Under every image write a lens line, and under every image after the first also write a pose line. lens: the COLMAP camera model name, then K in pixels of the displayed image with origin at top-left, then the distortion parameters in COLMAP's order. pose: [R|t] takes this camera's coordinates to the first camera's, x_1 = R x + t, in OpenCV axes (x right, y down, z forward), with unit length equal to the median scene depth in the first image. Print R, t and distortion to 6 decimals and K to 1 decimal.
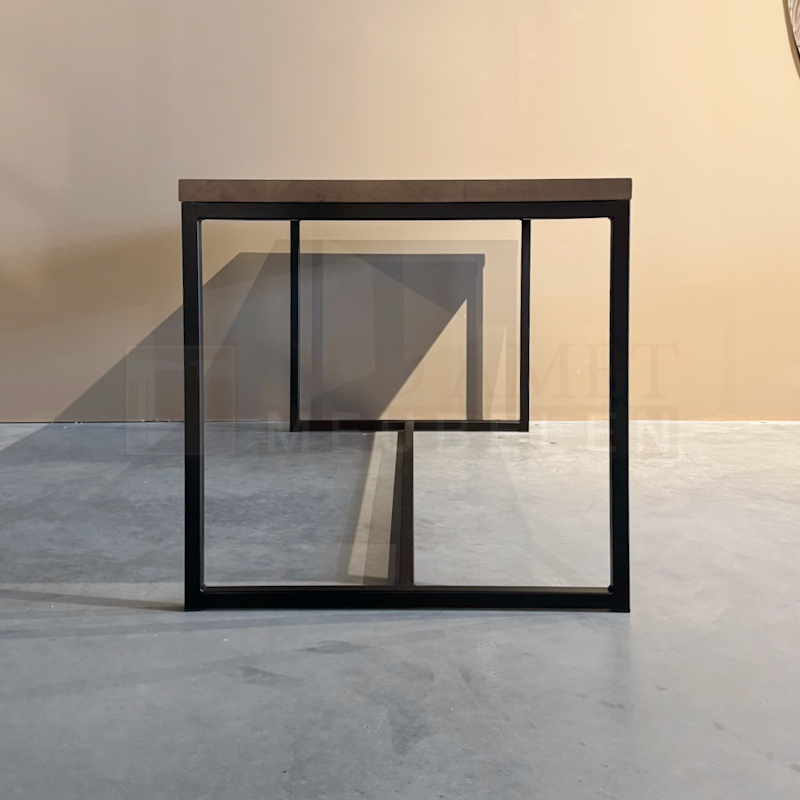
lens RADIAL K [[961.2, 0, 401.1], [0, 961.2, 265.0], [0, 0, 1]] dist [0.116360, -0.180213]
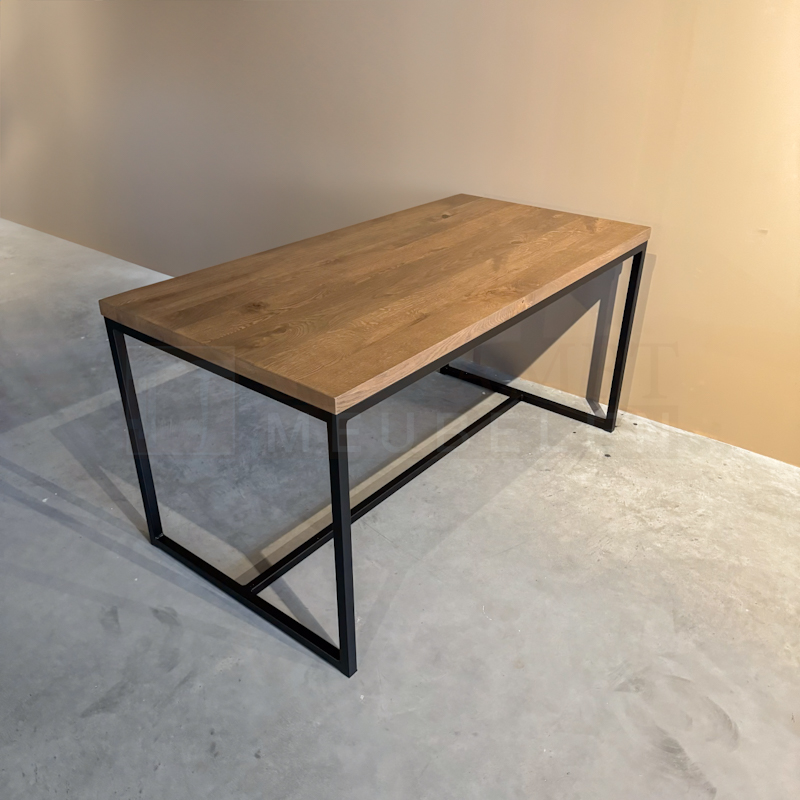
lens RADIAL K [[753.4, 0, 400.0], [0, 753.4, 400.0], [0, 0, 1]] dist [0.075041, -0.143476]
pose [[0.788225, 0.299164, -0.537776, 0.740242], [-0.031787, 0.892508, 0.449910, -0.463871], [0.614566, -0.337536, 0.713006, 0.422505]]
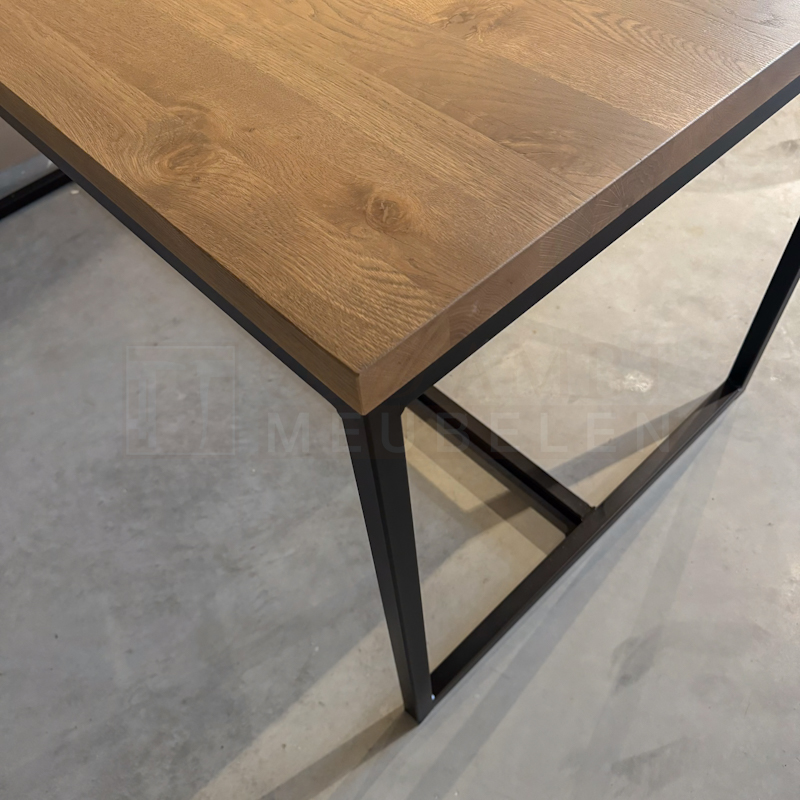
lens RADIAL K [[753.4, 0, 400.0], [0, 753.4, 400.0], [0, 0, 1]] dist [0.075041, -0.143476]
pose [[0.717874, -0.584065, 0.378847, -0.312268], [0.098807, 0.624156, 0.775027, -0.268740], [-0.689125, -0.518939, 0.505775, 0.845625]]
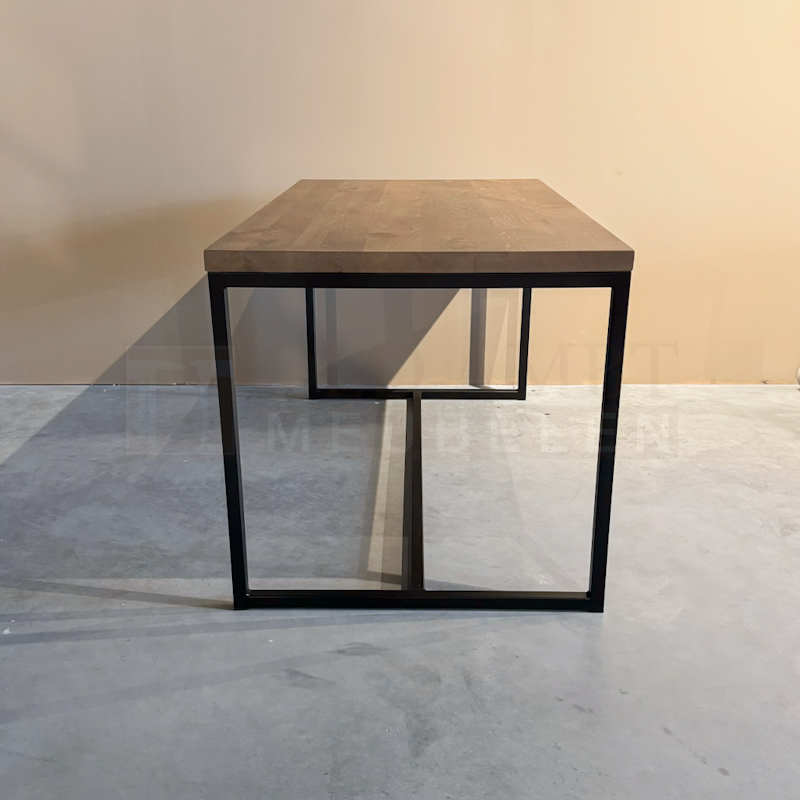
lens RADIAL K [[911.7, 0, 402.4], [0, 911.7, 440.4], [0, 0, 1]] dist [0.138387, -0.323857]
pose [[0.999997, -0.000053, -0.002442, -0.011078], [0.000804, 0.951118, 0.308827, -0.197124], [0.002307, -0.308828, 0.951115, -0.015802]]
